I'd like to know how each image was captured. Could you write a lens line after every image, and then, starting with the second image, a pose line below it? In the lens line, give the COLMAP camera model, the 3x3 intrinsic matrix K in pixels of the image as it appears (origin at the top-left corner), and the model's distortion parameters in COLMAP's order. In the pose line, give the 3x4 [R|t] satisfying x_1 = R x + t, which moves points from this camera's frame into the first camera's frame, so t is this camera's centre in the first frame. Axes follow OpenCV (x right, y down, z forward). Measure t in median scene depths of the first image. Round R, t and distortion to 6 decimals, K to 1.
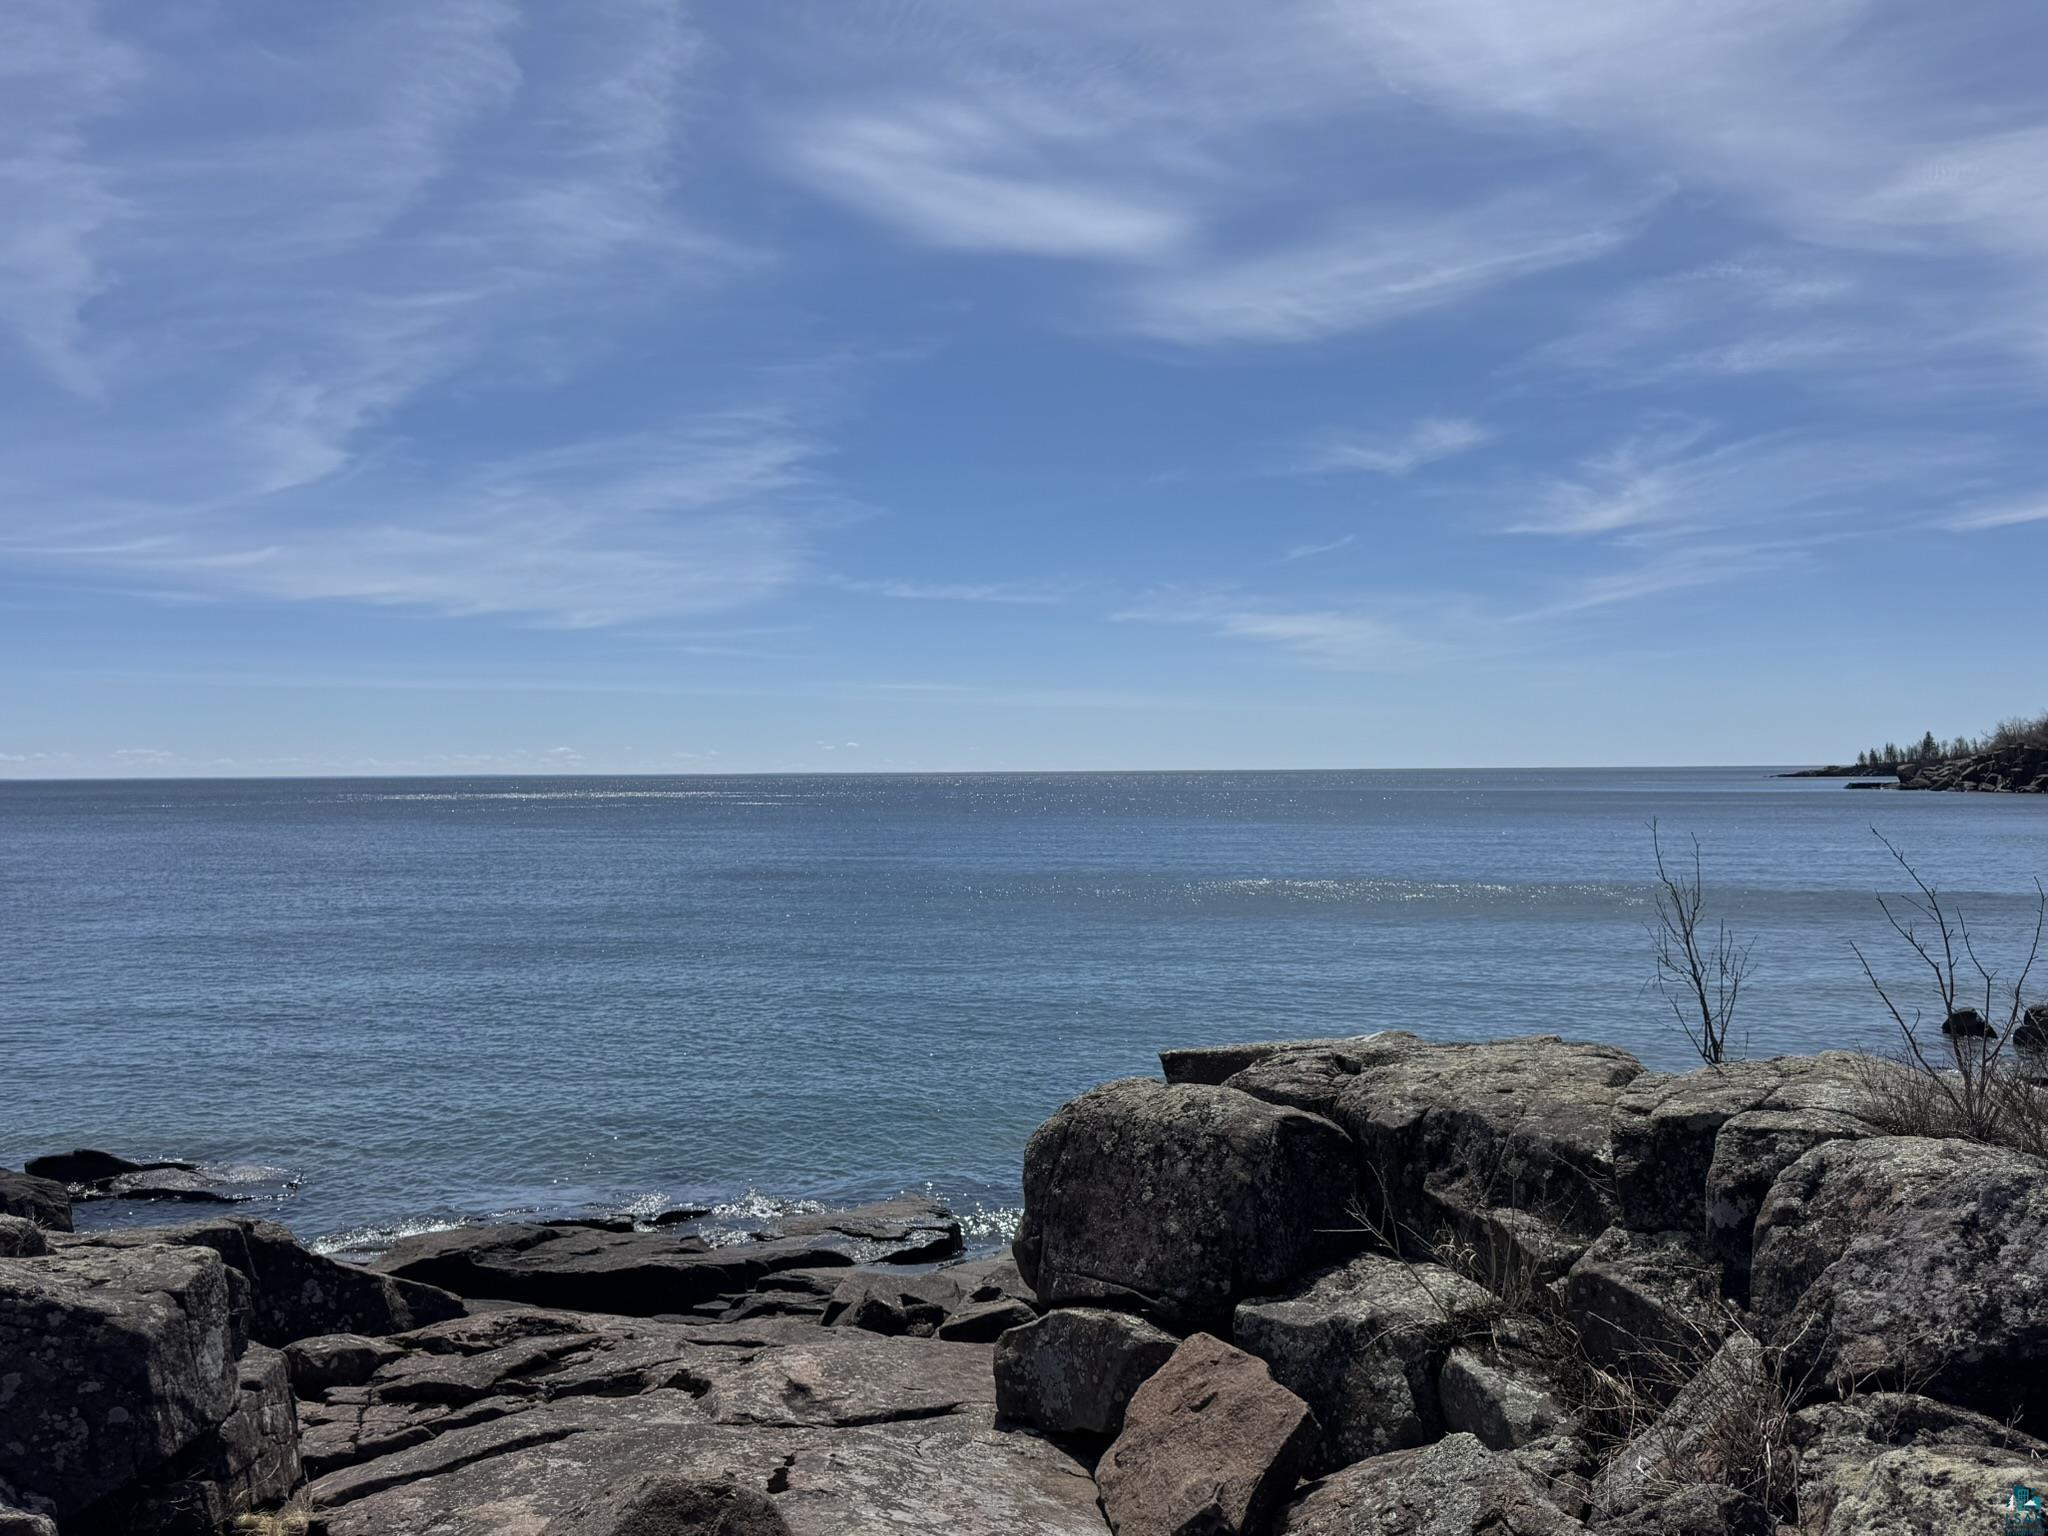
lens RADIAL K [[1666.0, 0, 1033.9], [0, 1666.0, 780.4], [0, 0, 1]] dist [0.078773, -0.115064]
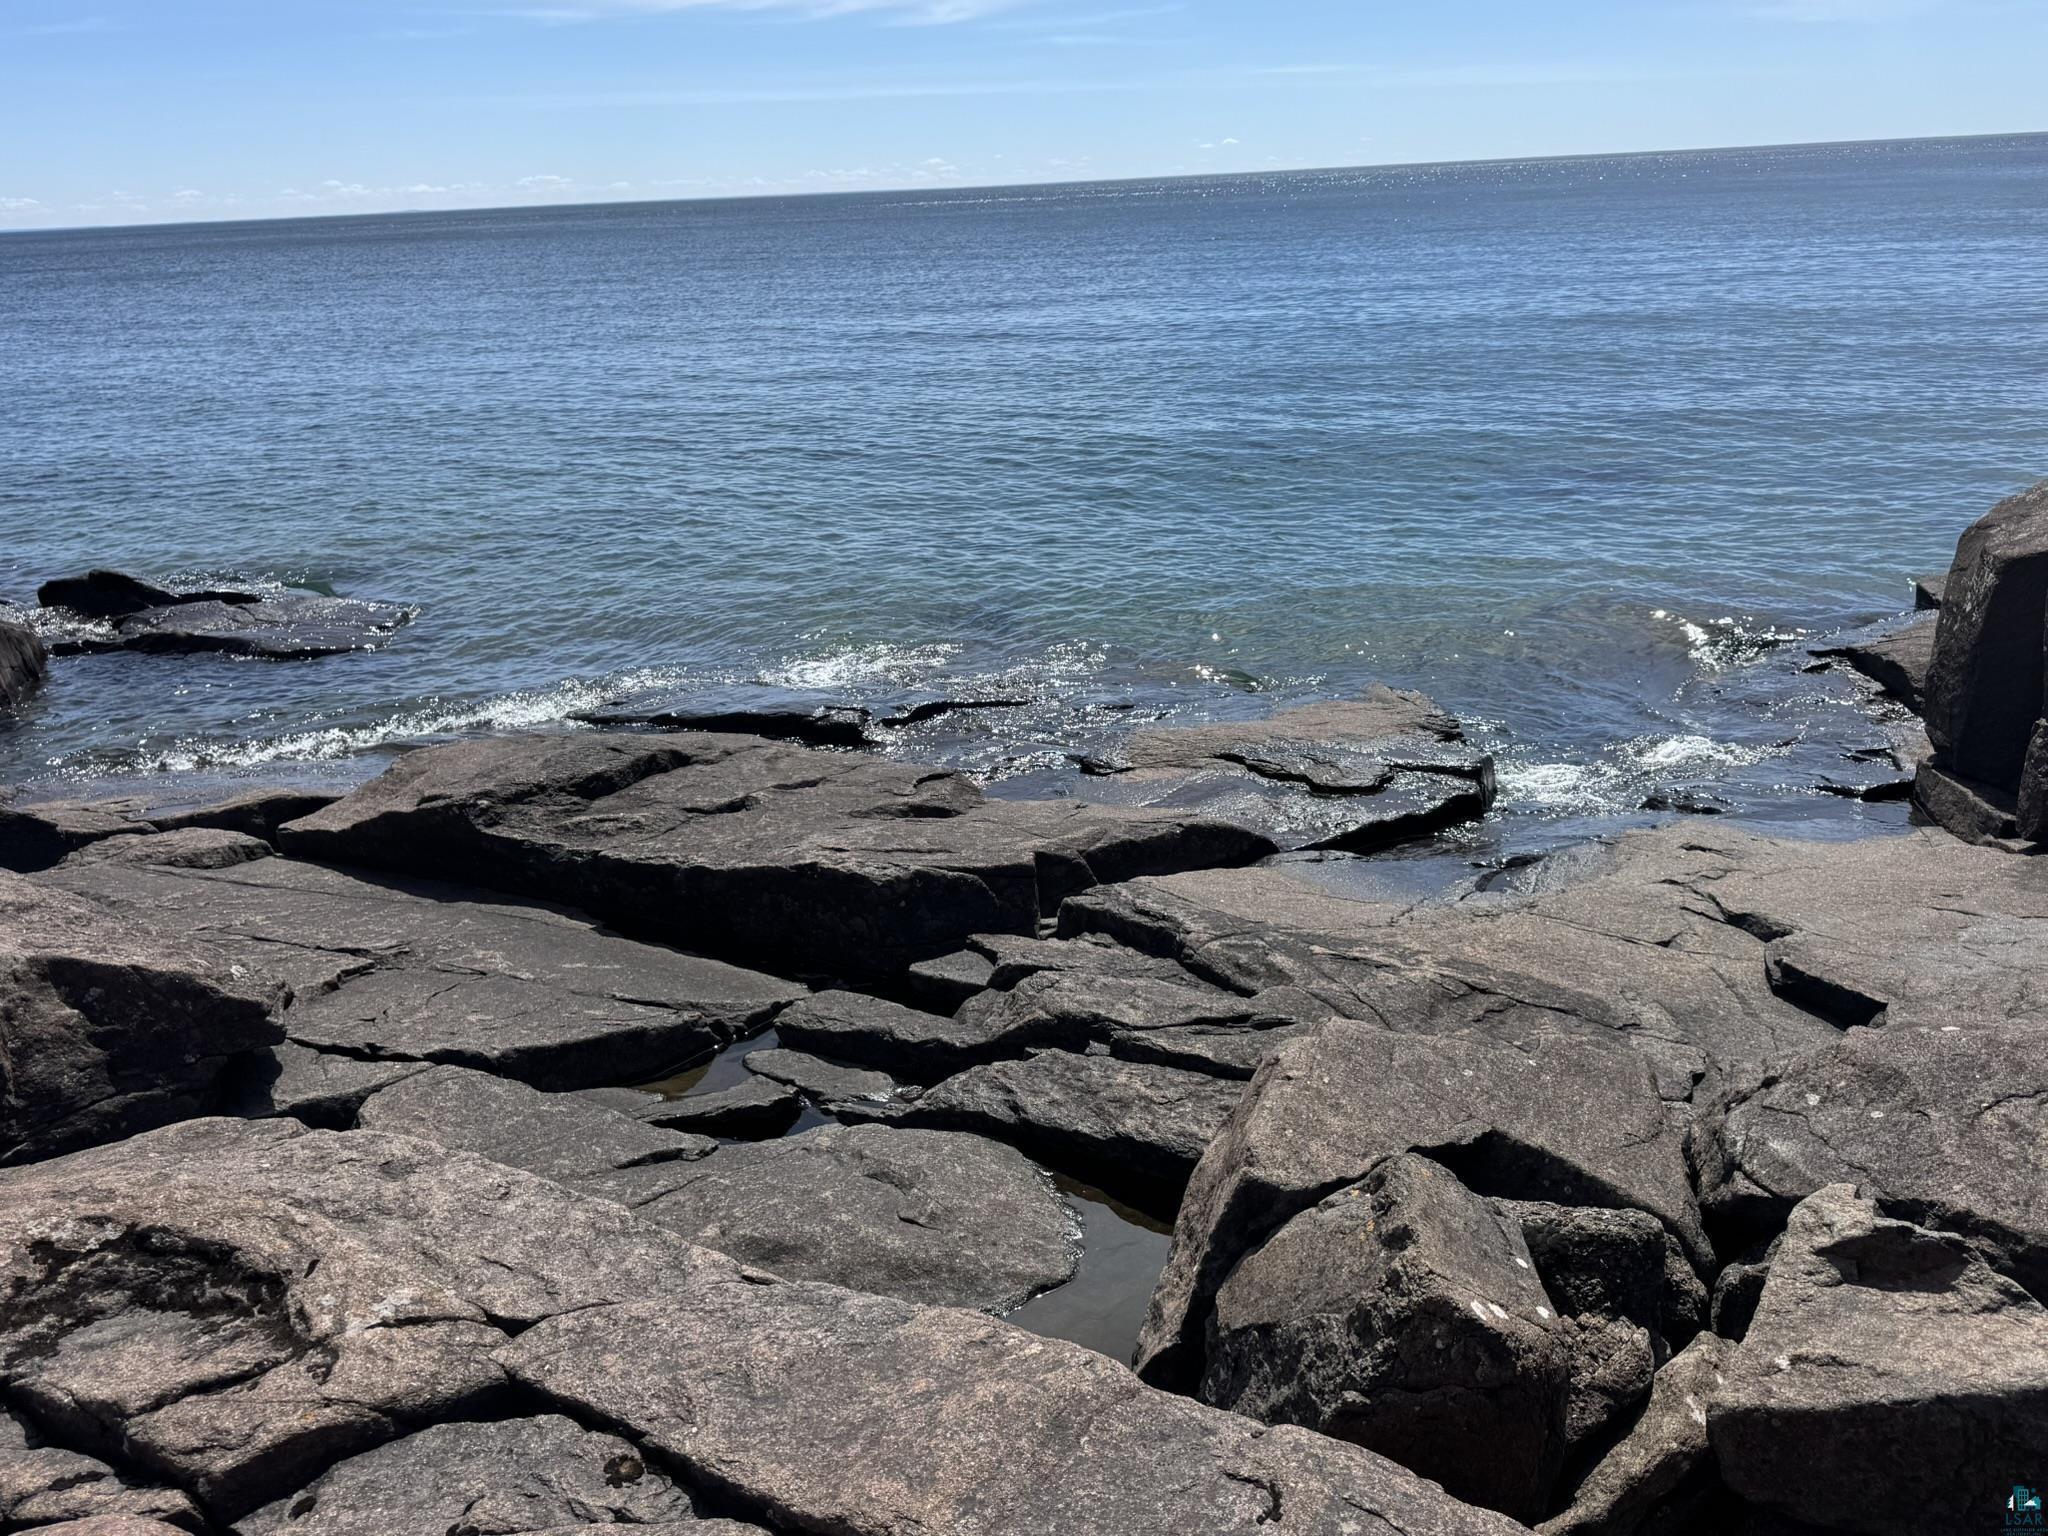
lens RADIAL K [[1666.0, 0, 1013.2], [0, 1666.0, 766.5], [0, 0, 1]] dist [0.078773, -0.115064]
pose [[0.972596, 0.040260, -0.228989, -0.071311], [0.036691, 0.945975, 0.322157, 0.112542], [0.229588, -0.321731, 0.918574, 0.552515]]
